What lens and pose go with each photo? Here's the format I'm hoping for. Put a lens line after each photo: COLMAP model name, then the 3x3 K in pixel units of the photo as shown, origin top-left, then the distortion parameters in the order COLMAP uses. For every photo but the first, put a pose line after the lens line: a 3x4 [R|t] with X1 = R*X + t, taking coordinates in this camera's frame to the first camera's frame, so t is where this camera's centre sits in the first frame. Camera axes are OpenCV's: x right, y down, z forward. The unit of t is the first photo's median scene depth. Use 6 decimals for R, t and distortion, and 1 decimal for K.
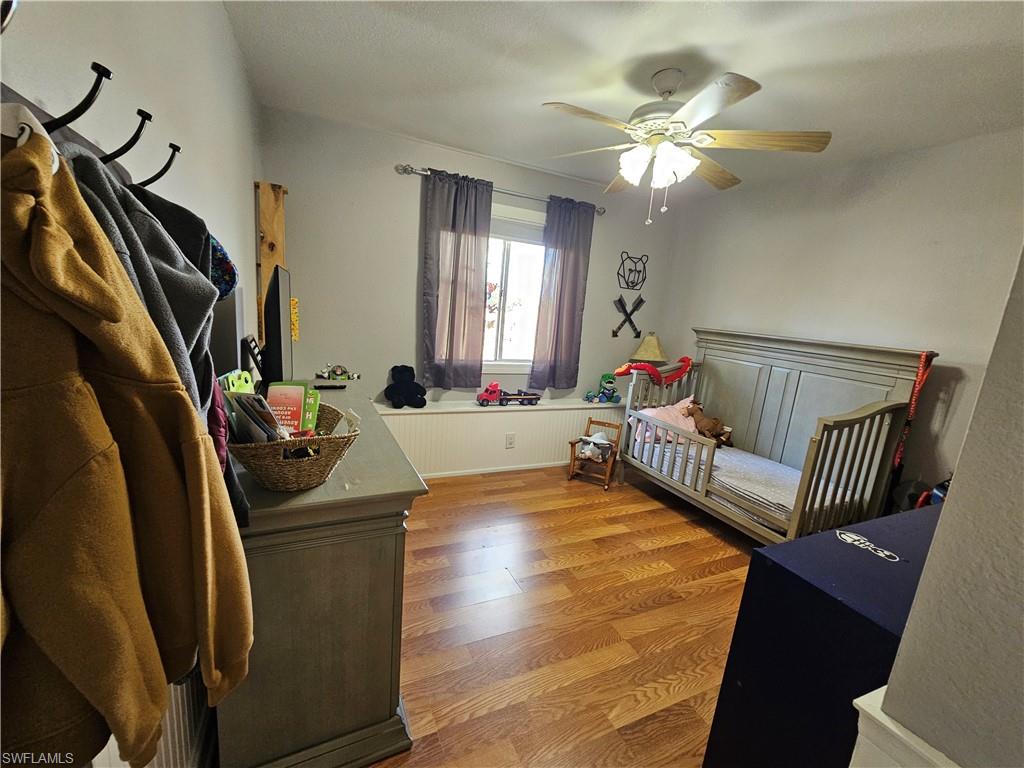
lens RADIAL K [[420.2, 0, 508.9], [0, 420.2, 386.9], [0, 0, 1]] dist [-0.005093, 0.001195]
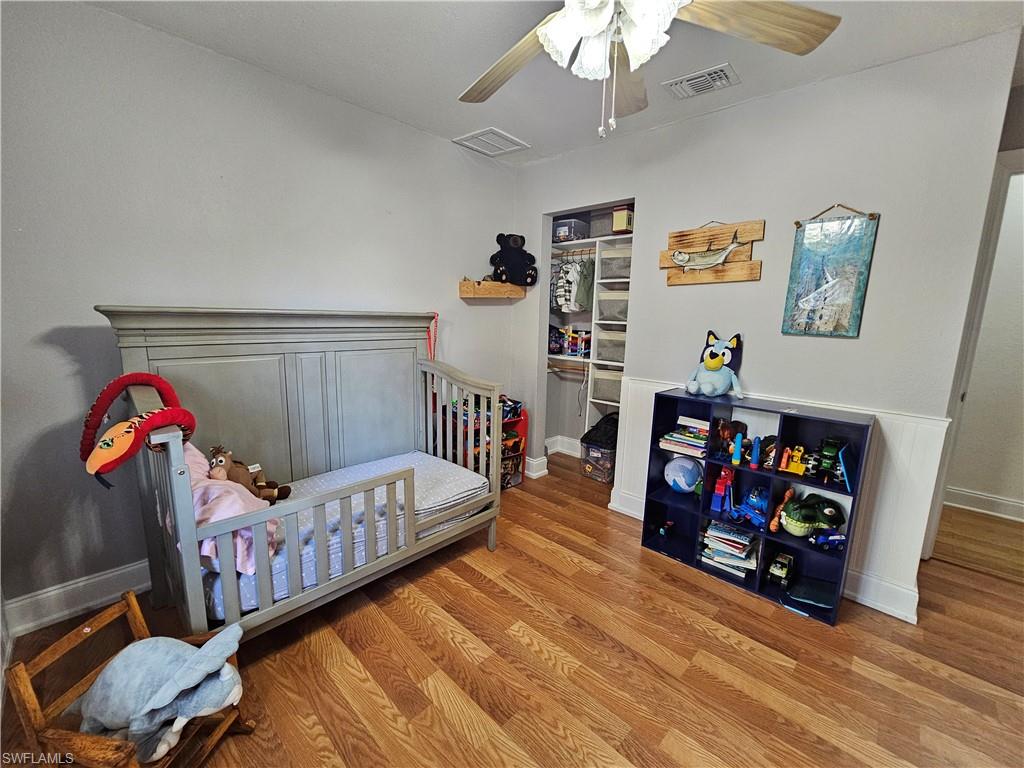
lens RADIAL K [[420.2, 0, 508.6], [0, 420.2, 387.1], [0, 0, 1]] dist [-0.005093, 0.001195]
pose [[-0.359687, -0.248356, 0.899414, -0.170400], [0.127734, 0.941745, 0.311128, -0.196266], [-0.924289, 0.226794, -0.307009, 1.040919]]
